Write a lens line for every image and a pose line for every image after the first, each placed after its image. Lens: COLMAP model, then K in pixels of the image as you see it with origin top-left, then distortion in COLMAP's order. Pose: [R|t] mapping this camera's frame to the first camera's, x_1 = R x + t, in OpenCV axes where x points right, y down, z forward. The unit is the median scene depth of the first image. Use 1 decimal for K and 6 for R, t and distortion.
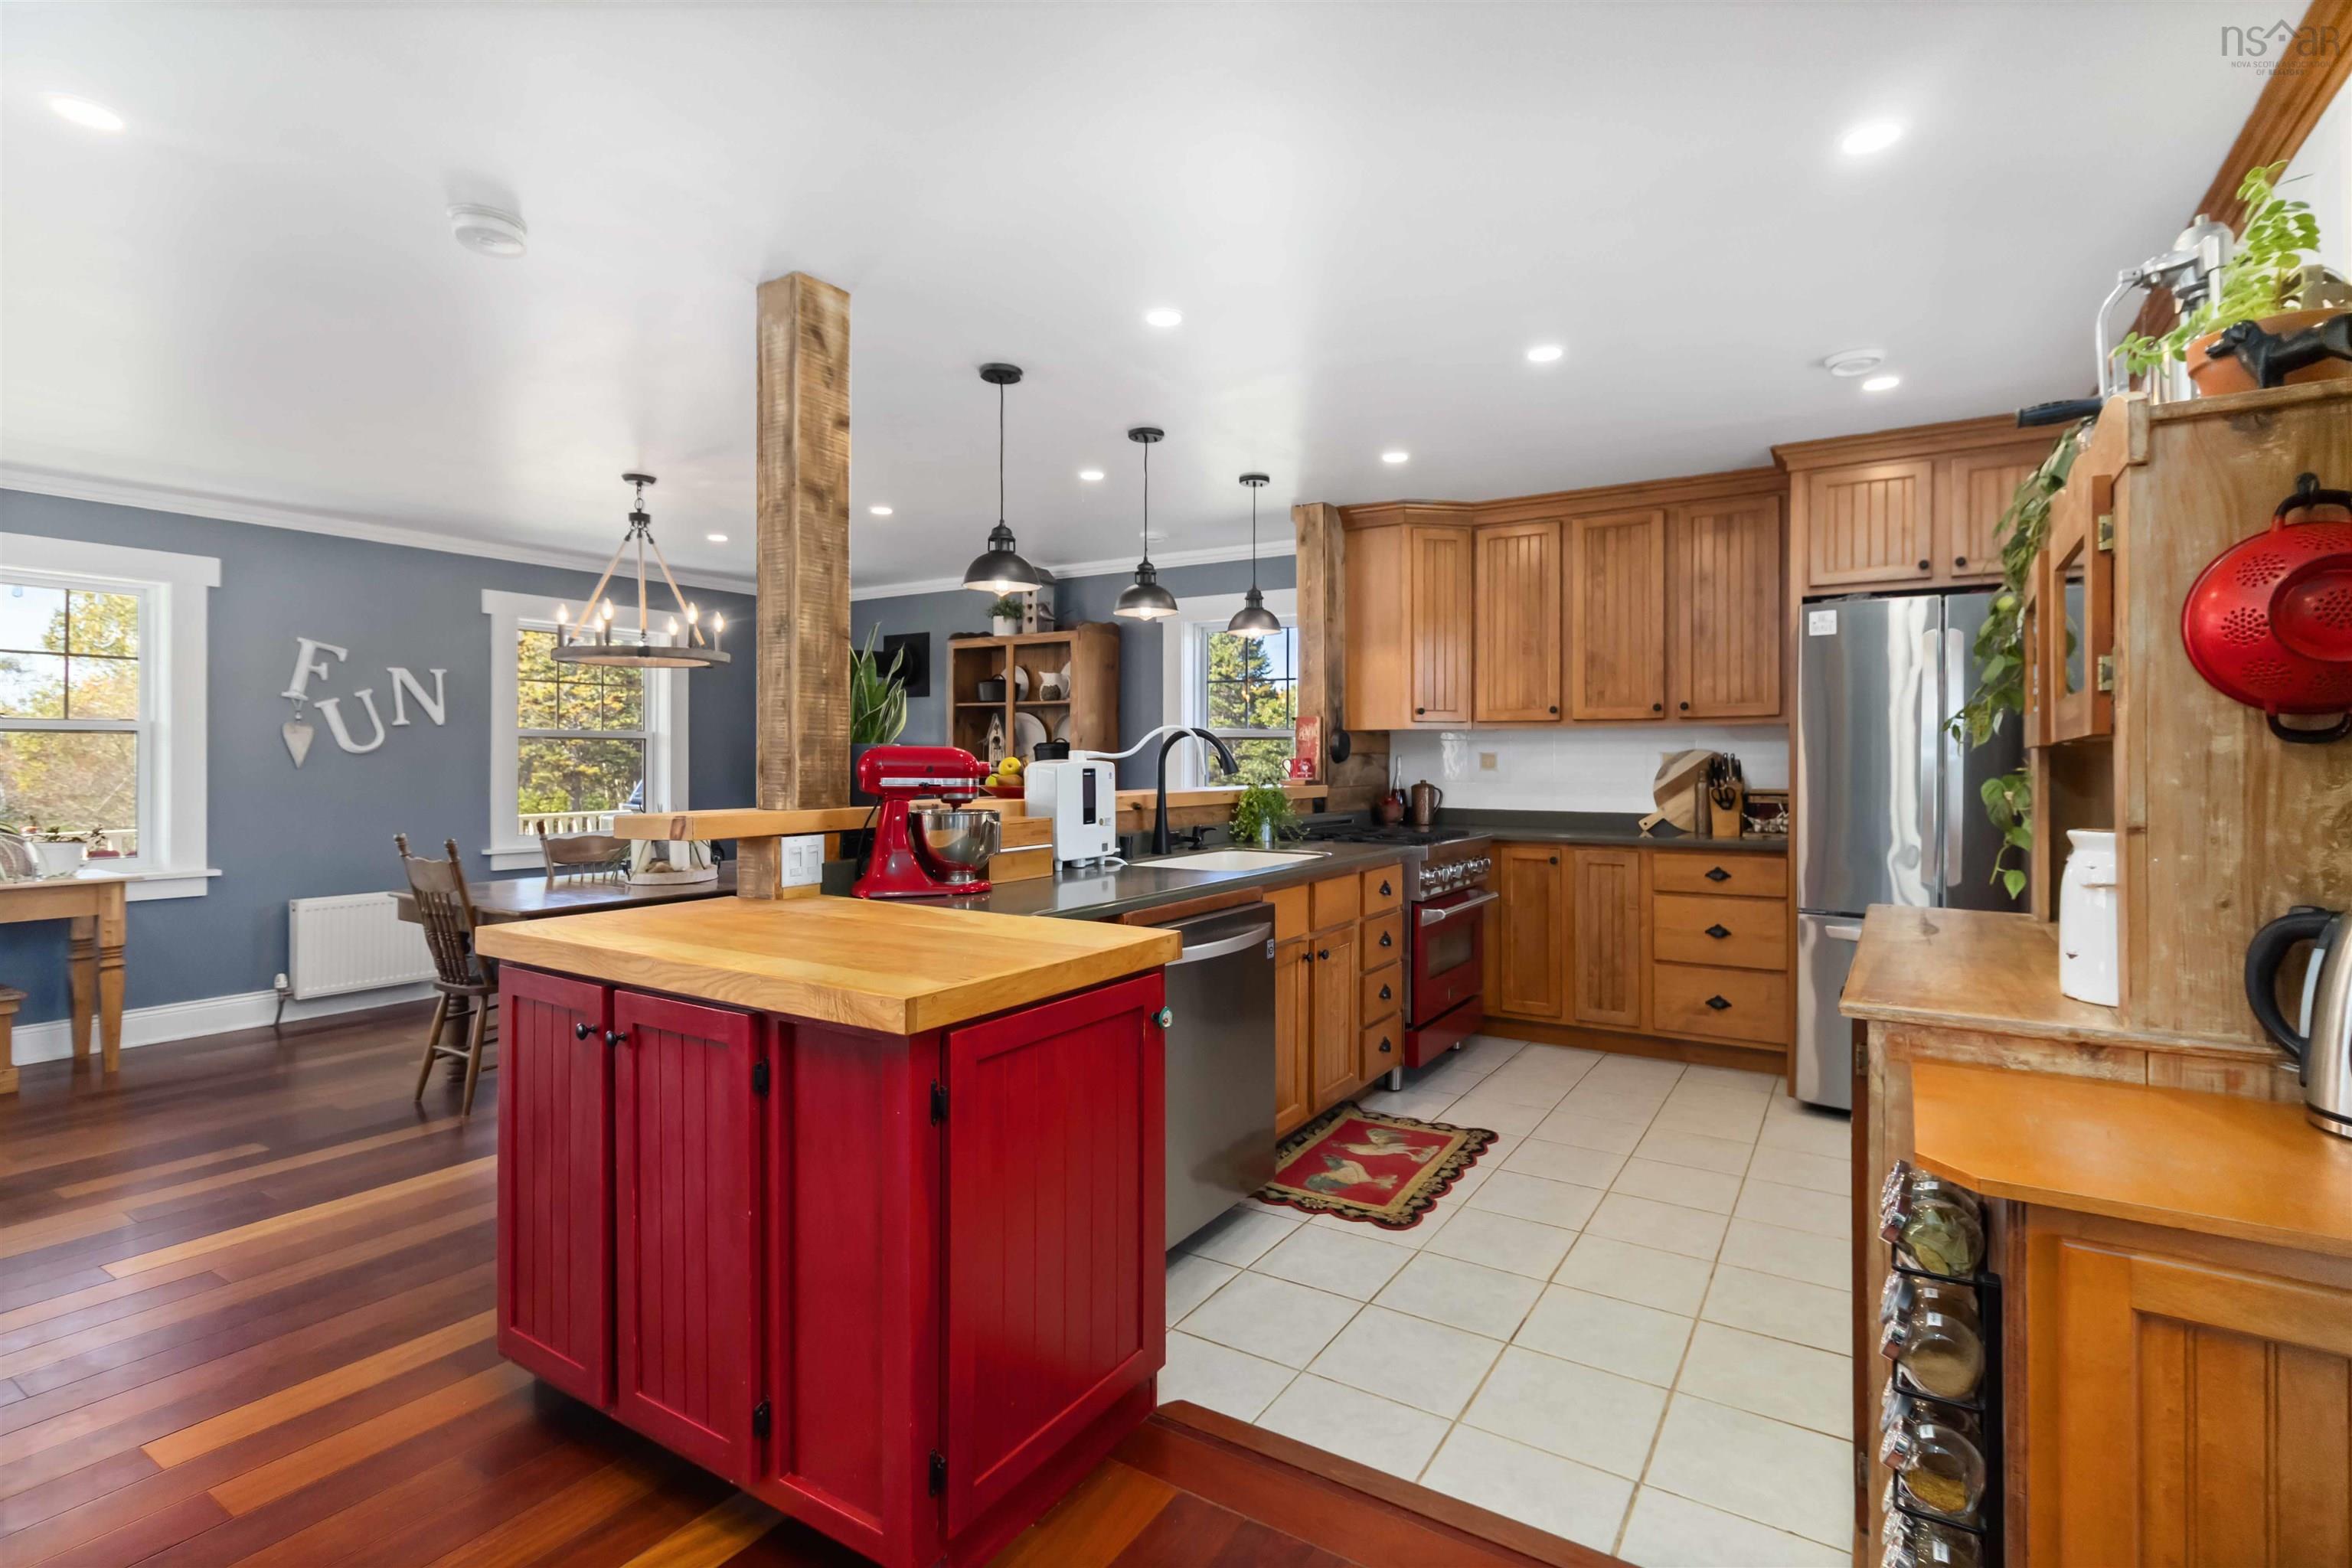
lens RADIAL K [[1096.4, 0, 1201.0], [0, 1096.4, 758.4], [0, 0, 1]] dist [0.004496, -0.000568]
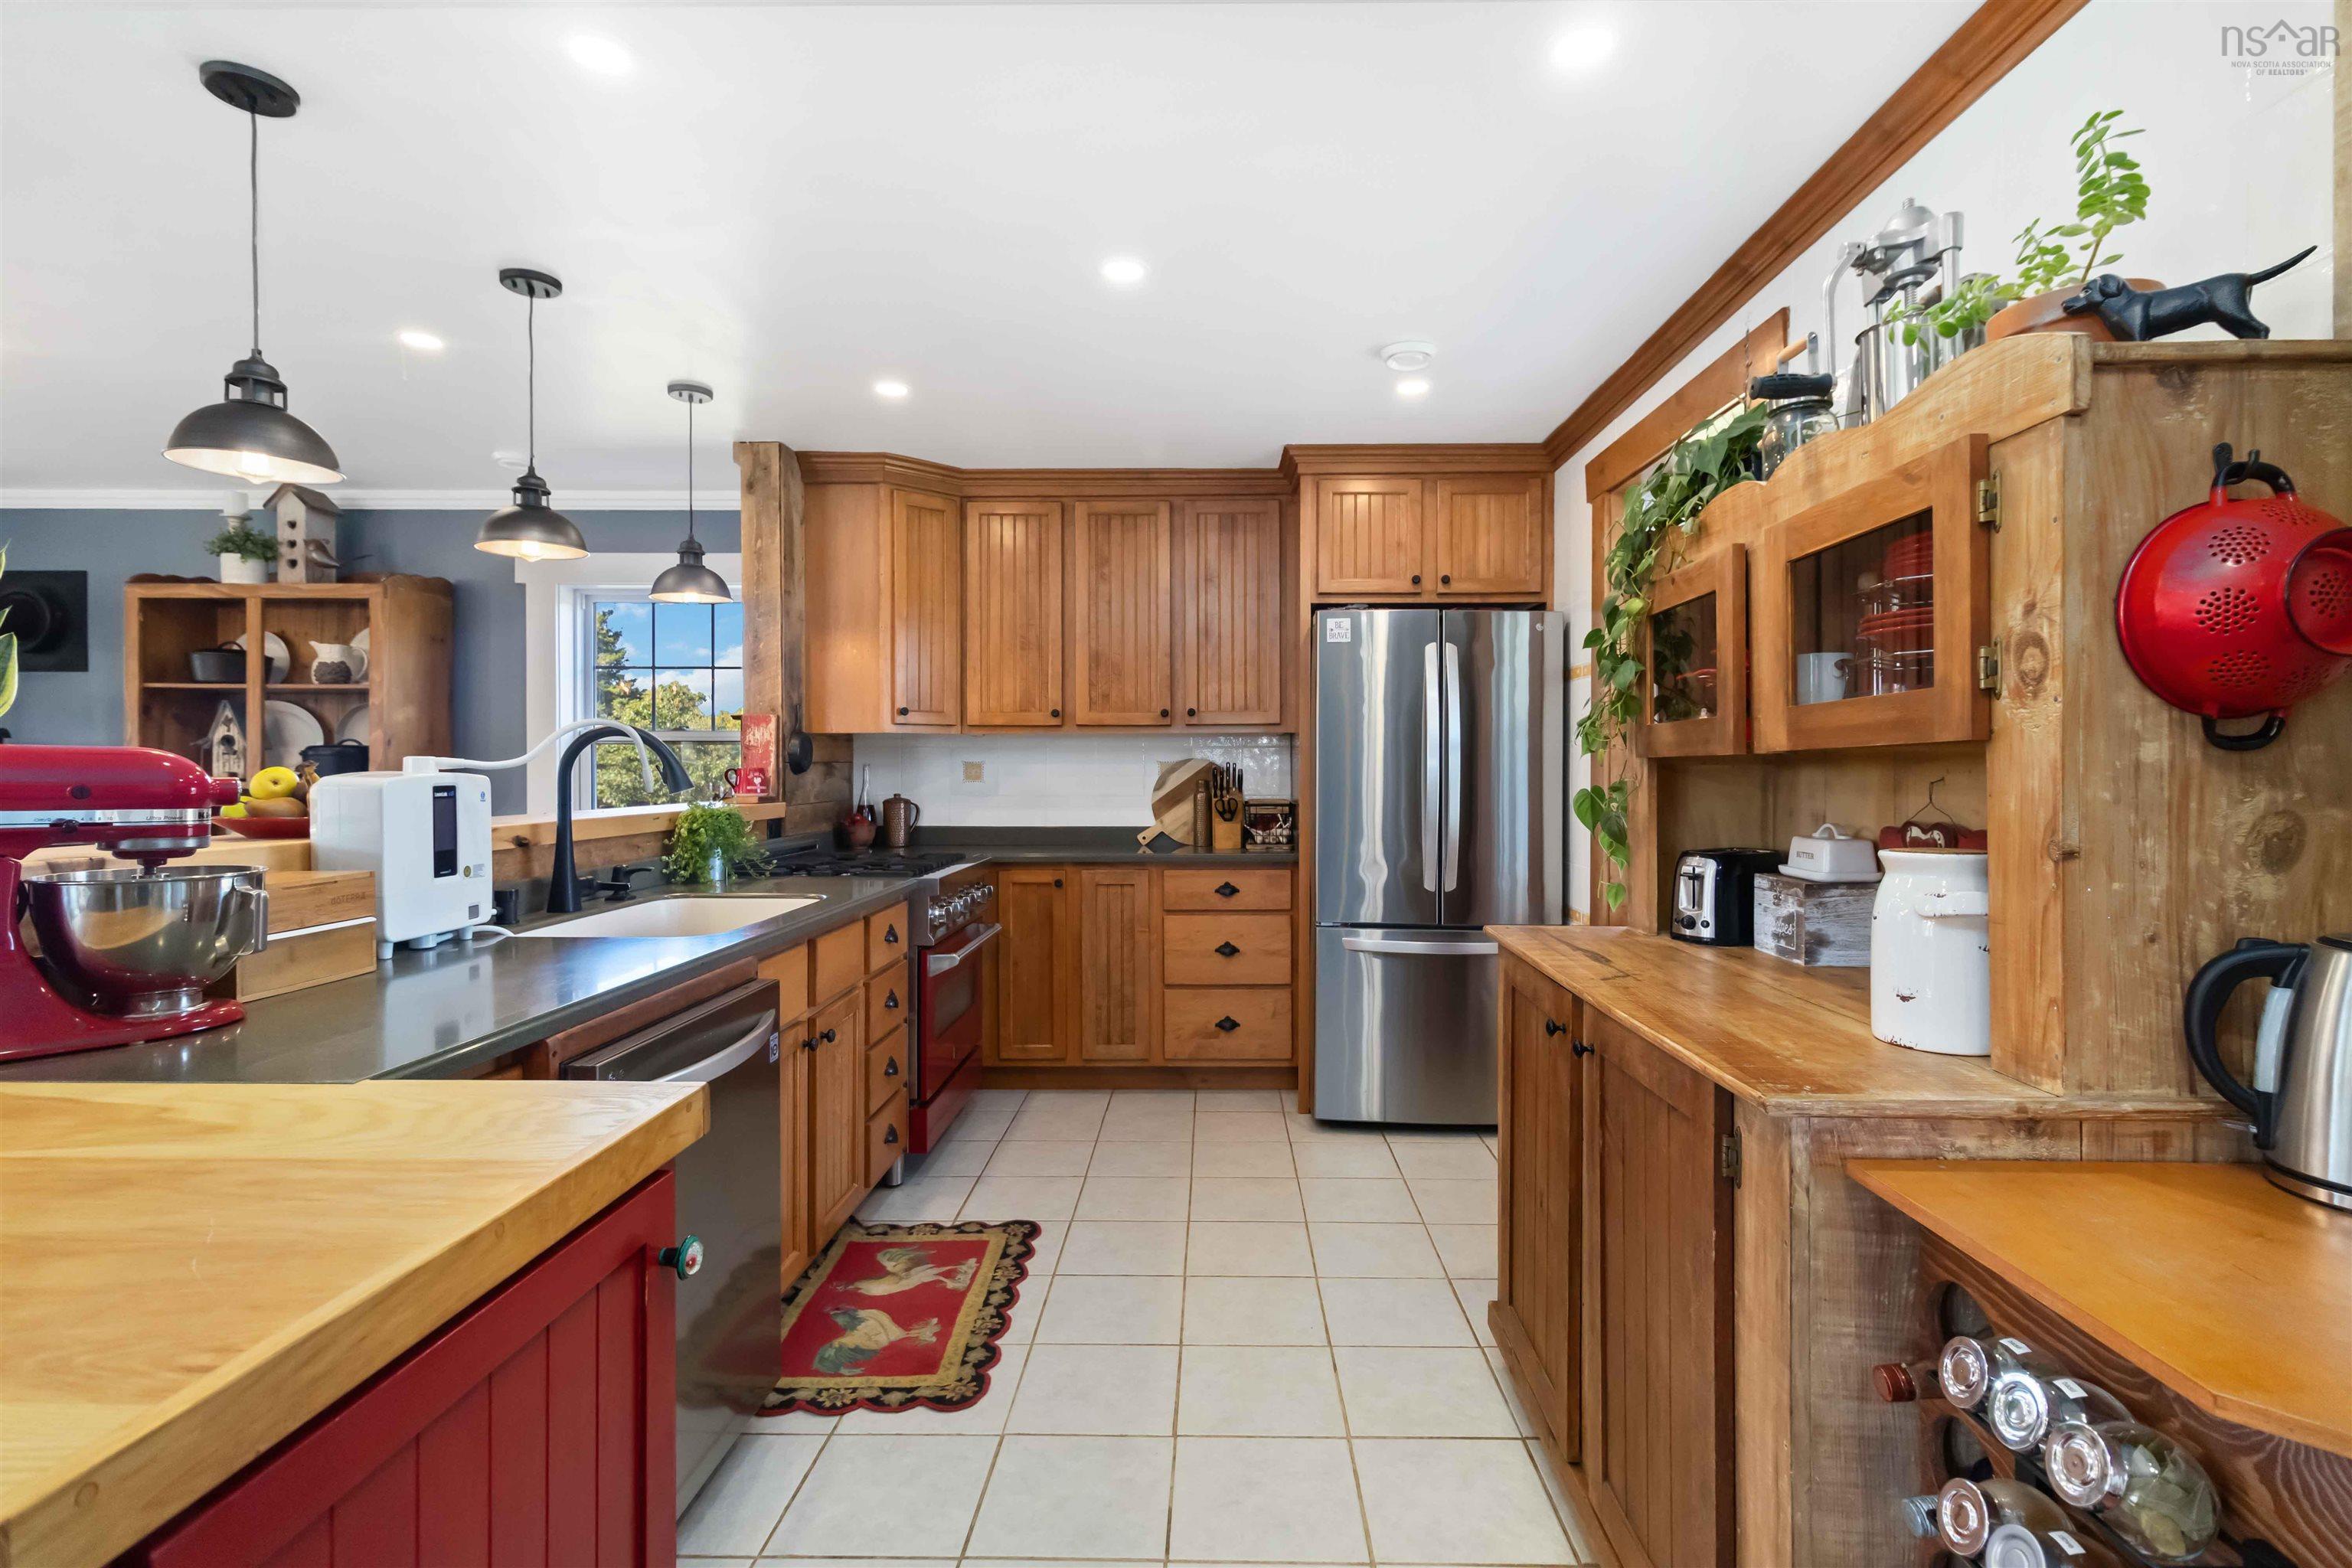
lens RADIAL K [[1105.3, 0, 1197.9], [0, 1105.3, 774.0], [0, 0, 1]] dist [0.006420, 0.000187]
pose [[0.857554, -0.003842, 0.514379, -0.045291], [0.001003, 0.999983, 0.005795, -0.000393], [-0.514393, -0.004454, 0.857543, 0.191974]]
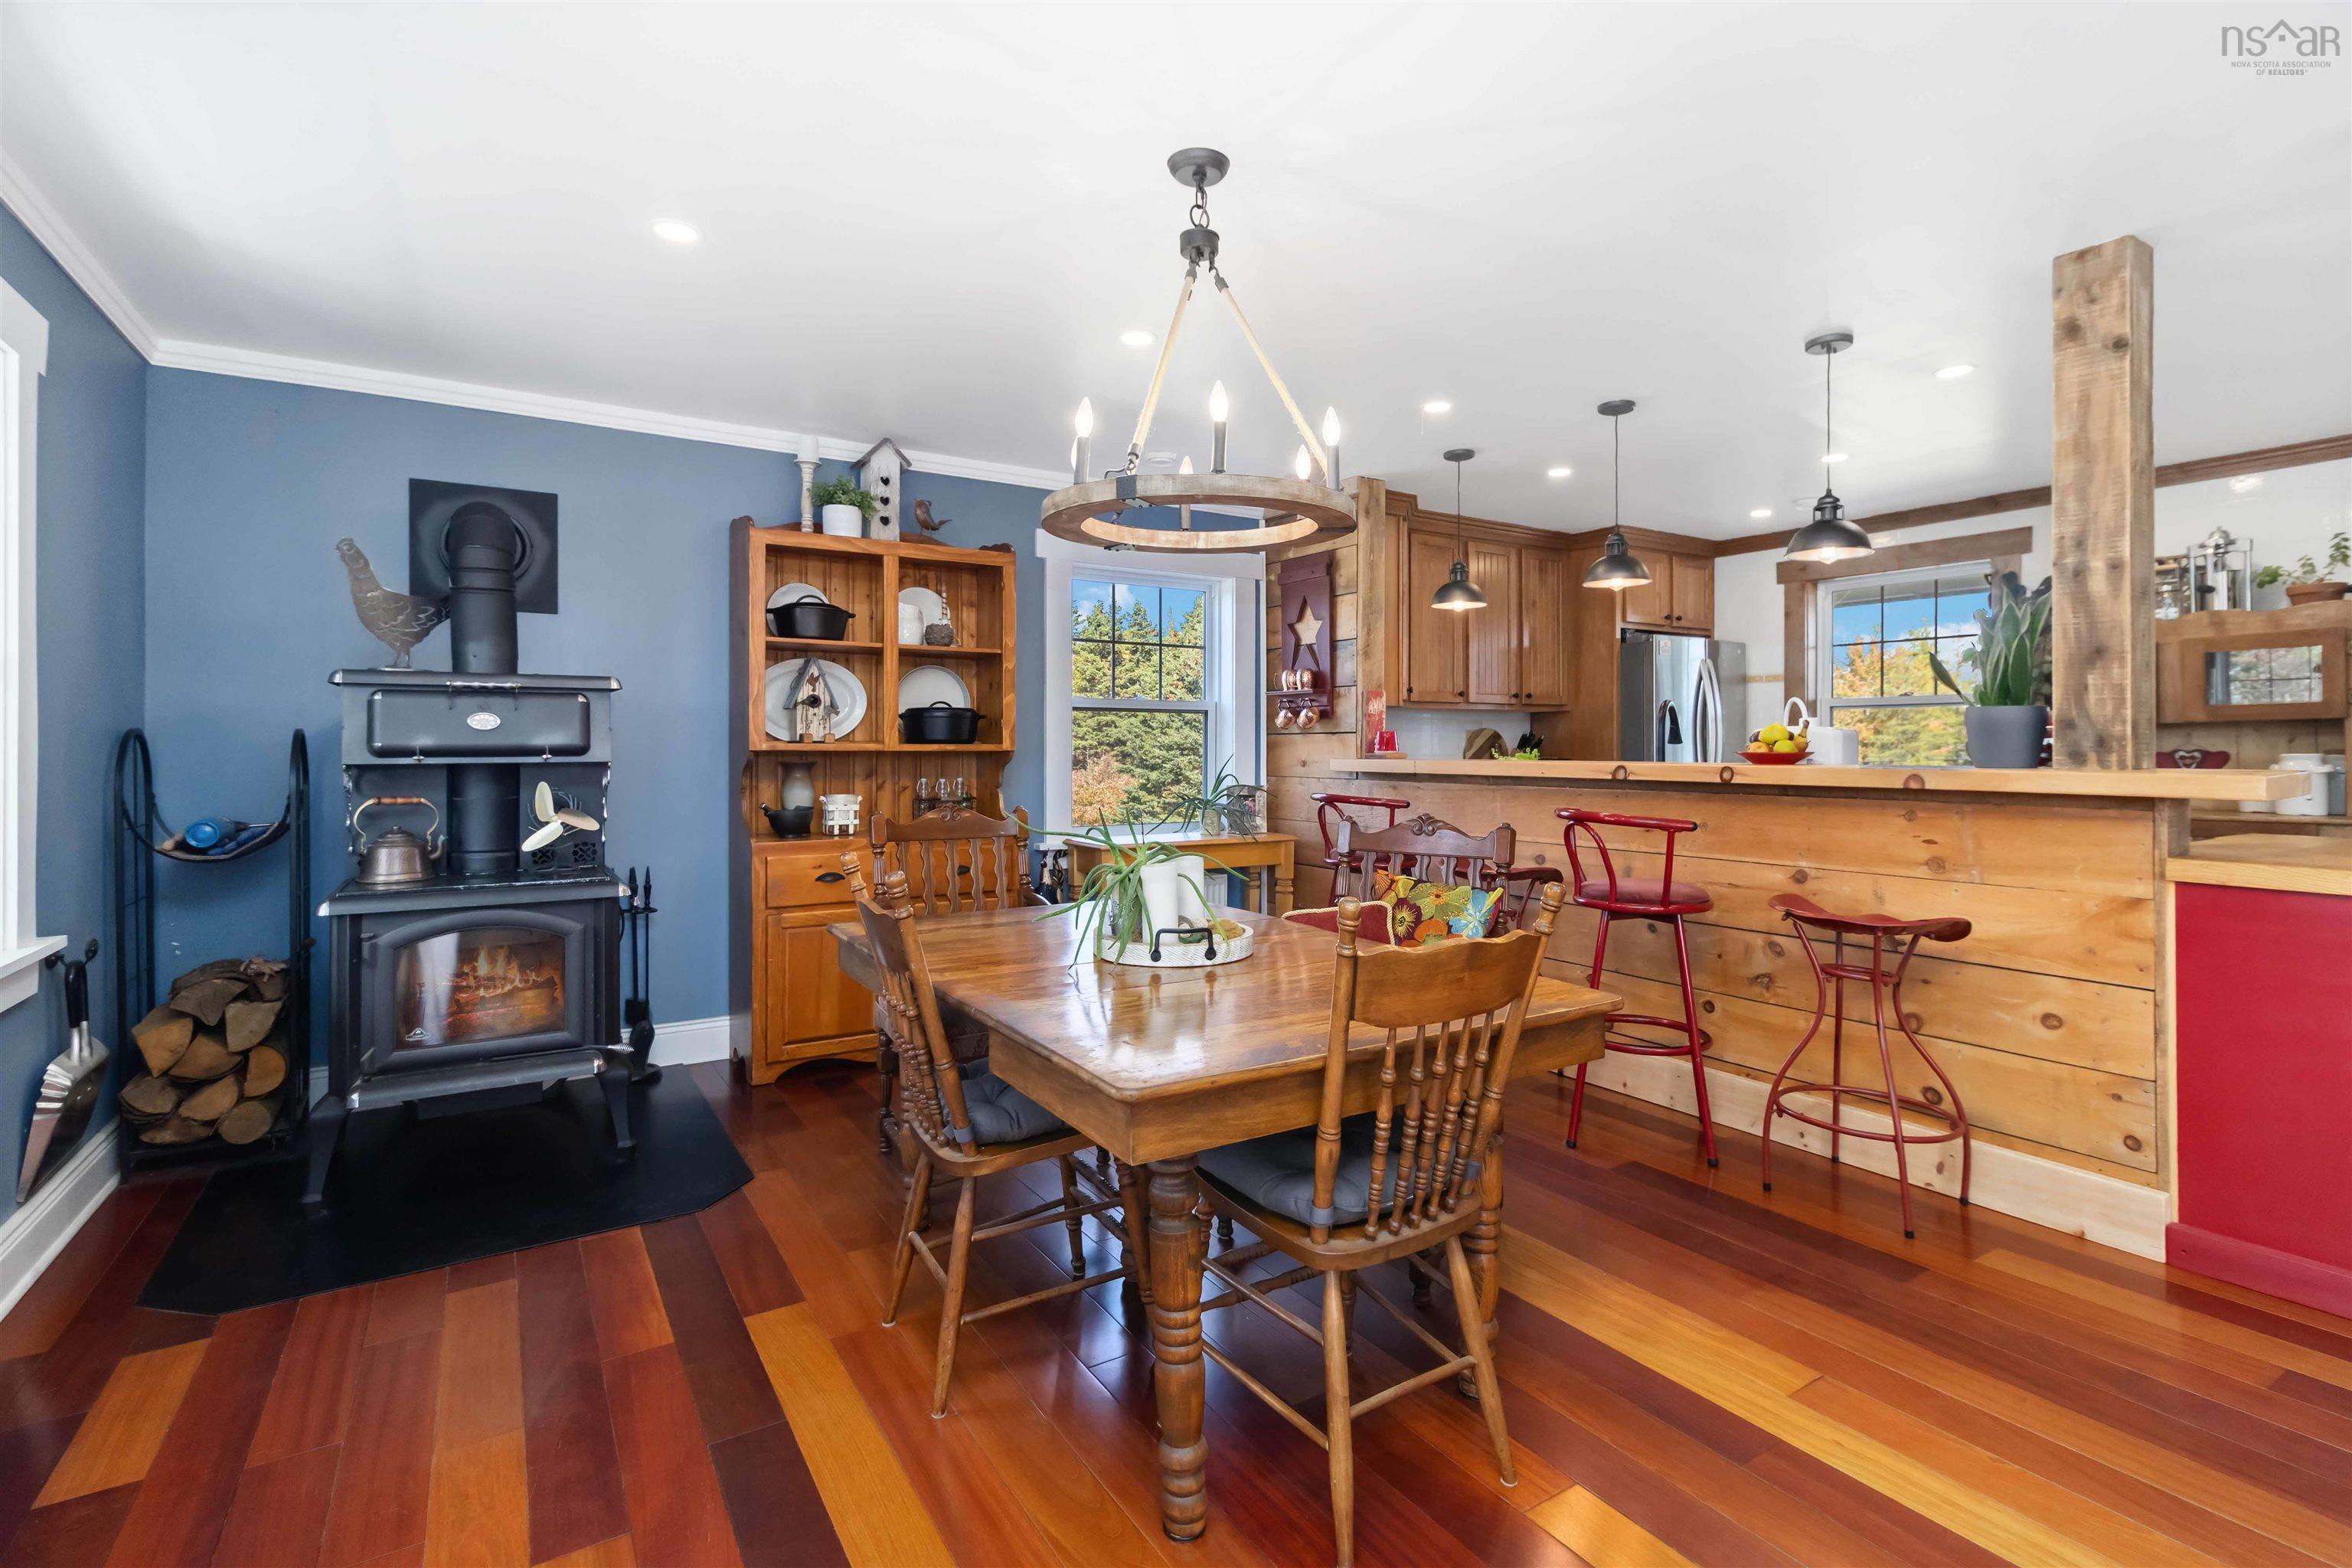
lens RADIAL K [[1096.4, 0, 1201.0], [0, 1096.4, 758.4], [0, 0, 1]] dist [0.004496, -0.000568]
pose [[0.428374, -0.012632, 0.903513, -1.022608], [0.000055, 0.999903, 0.013954, 0.012169], [-0.903601, -0.005928, 0.428333, 0.822304]]
